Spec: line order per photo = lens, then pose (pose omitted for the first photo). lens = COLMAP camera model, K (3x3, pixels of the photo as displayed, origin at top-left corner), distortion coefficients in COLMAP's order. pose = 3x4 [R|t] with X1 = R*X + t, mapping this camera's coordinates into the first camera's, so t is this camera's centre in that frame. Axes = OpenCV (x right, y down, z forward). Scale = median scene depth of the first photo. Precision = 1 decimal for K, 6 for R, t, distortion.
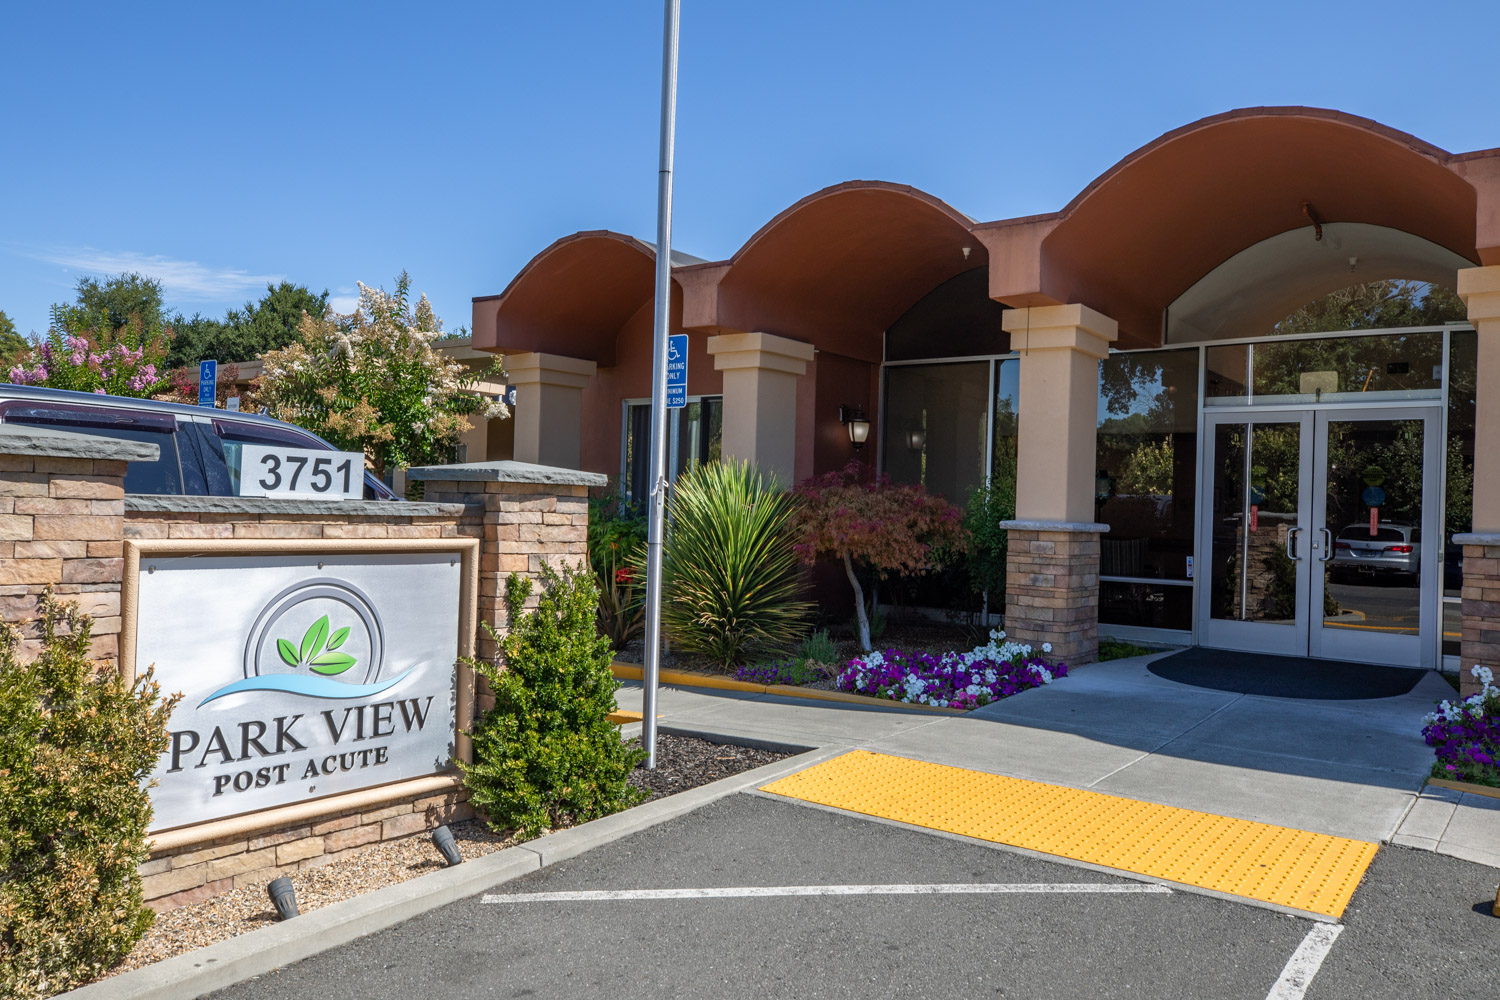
lens RADIAL K [[1135.3, 0, 750.0], [0, 1135.3, 500.0], [0, 0, 1]] dist [0.004030, 0.005592]
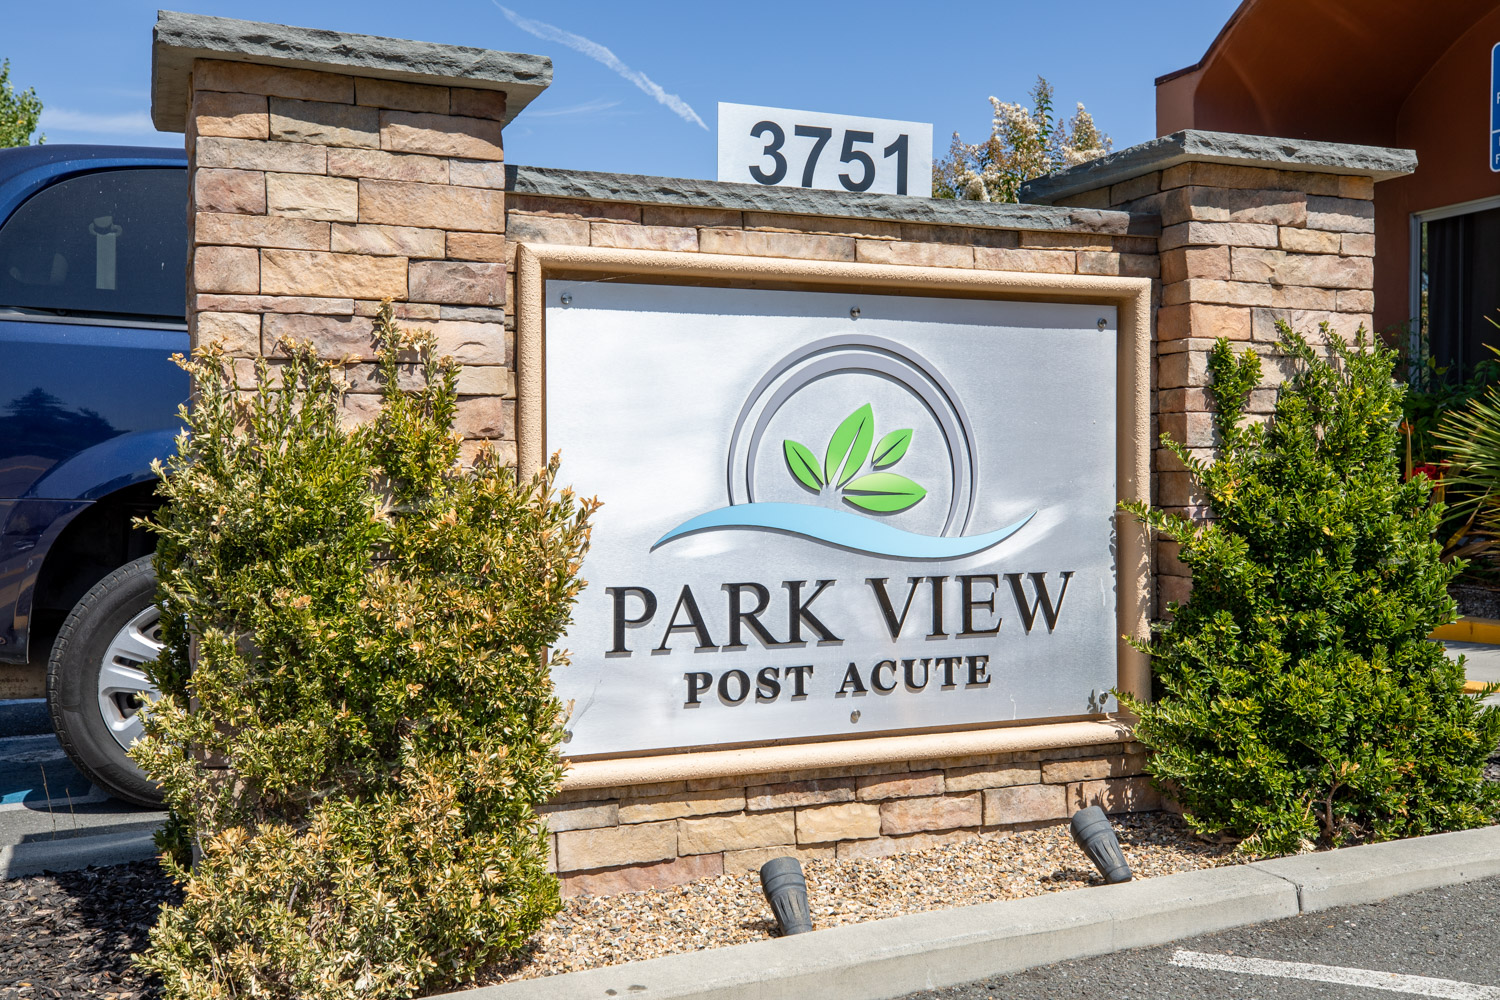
lens RADIAL K [[1475.8, 0, 696.3], [0, 1475.8, 484.6], [0, 0, 1]] dist [0.017974, 0.028252]
pose [[0.849901, -0.027201, -0.526240, -0.062304], [0.034045, 0.999415, 0.003325, 0.124276], [0.525842, -0.020741, 0.850330, 0.317640]]
